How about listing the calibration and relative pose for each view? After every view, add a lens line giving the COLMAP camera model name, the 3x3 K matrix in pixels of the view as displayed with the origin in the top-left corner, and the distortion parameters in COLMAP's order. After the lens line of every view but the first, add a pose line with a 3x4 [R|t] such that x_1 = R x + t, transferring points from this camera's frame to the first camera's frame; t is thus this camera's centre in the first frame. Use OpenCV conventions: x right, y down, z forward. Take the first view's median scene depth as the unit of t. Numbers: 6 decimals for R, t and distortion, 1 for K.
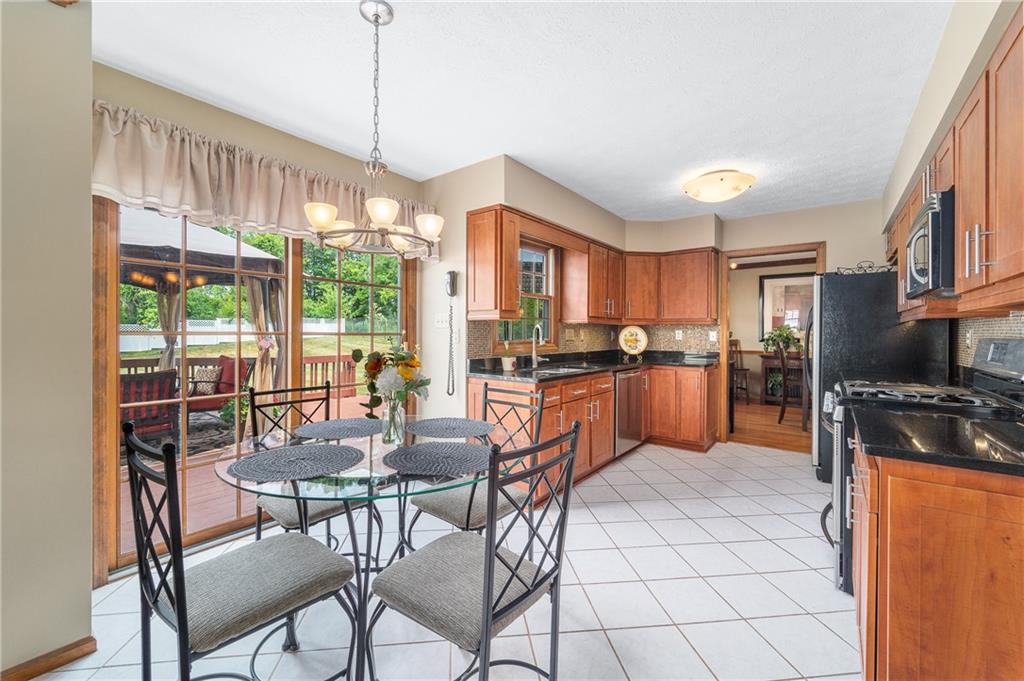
lens RADIAL K [[417.8, 0, 502.4], [0, 417.8, 340.0], [0, 0, 1]] dist [0.003265, -0.000516]
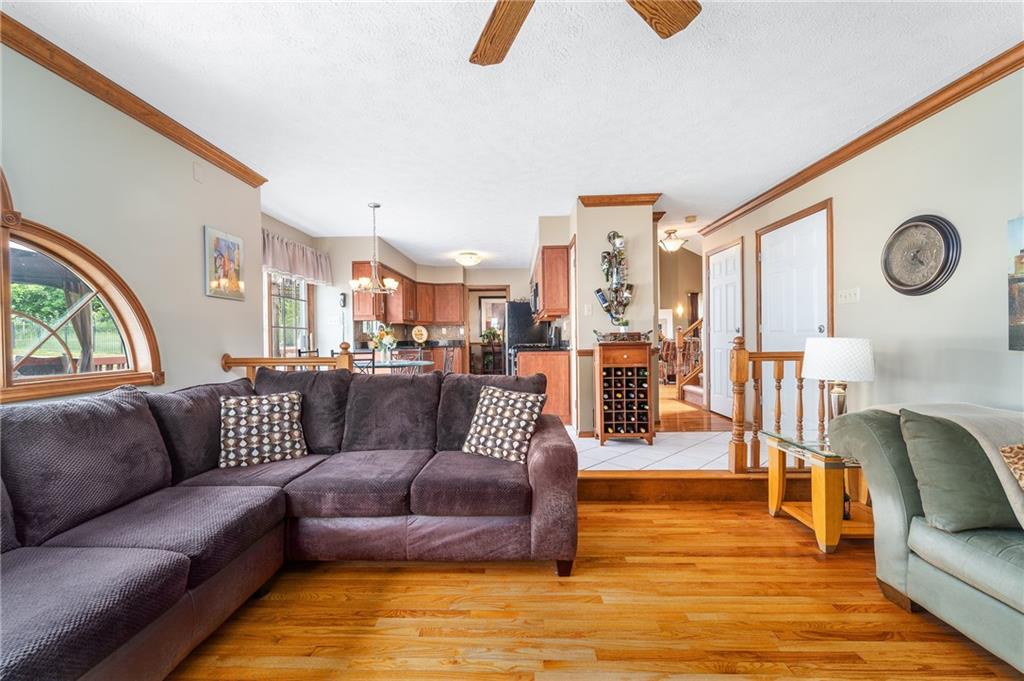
lens RADIAL K [[417.8, 0, 508.7], [0, 417.8, 341.3], [0, 0, 1]] dist [0.003265, -0.000516]
pose [[0.799075, -0.017989, 0.600962, -0.450669], [0.022766, 0.999741, -0.000346, 0.041254], [-0.600800, 0.013958, 0.799277, -0.607412]]
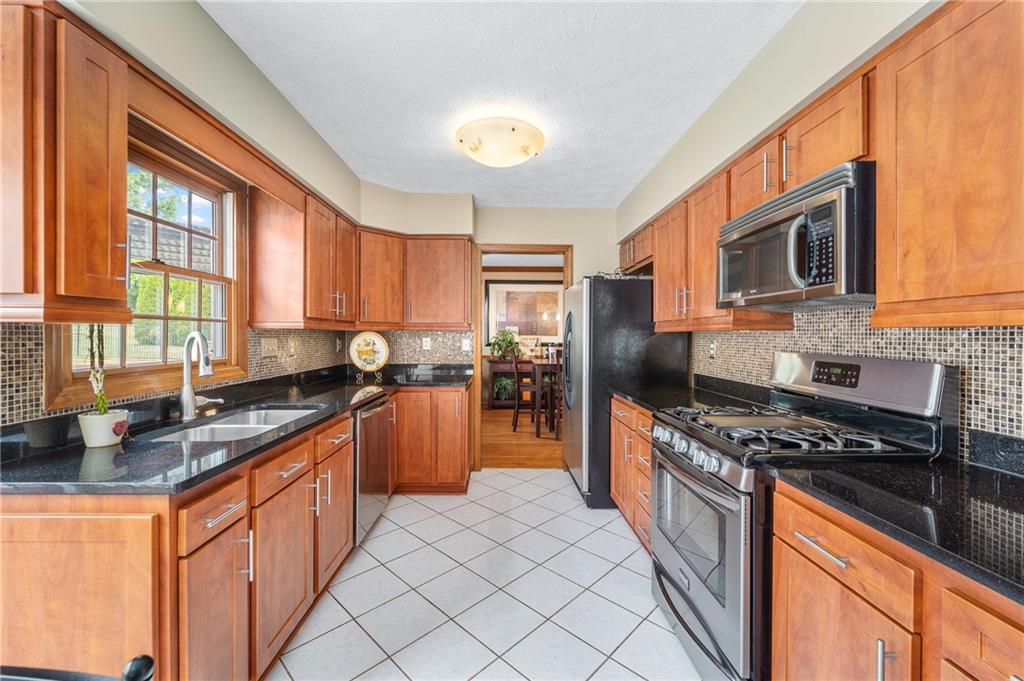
lens RADIAL K [[417.8, 0, 509.0], [0, 417.8, 335.3], [0, 0, 1]] dist [0.003265, -0.000516]
pose [[0.775042, -0.003317, 0.631901, 0.048926], [0.011161, 0.999902, -0.008441, -0.020597], [-0.631811, 0.013595, 0.775003, 0.320165]]
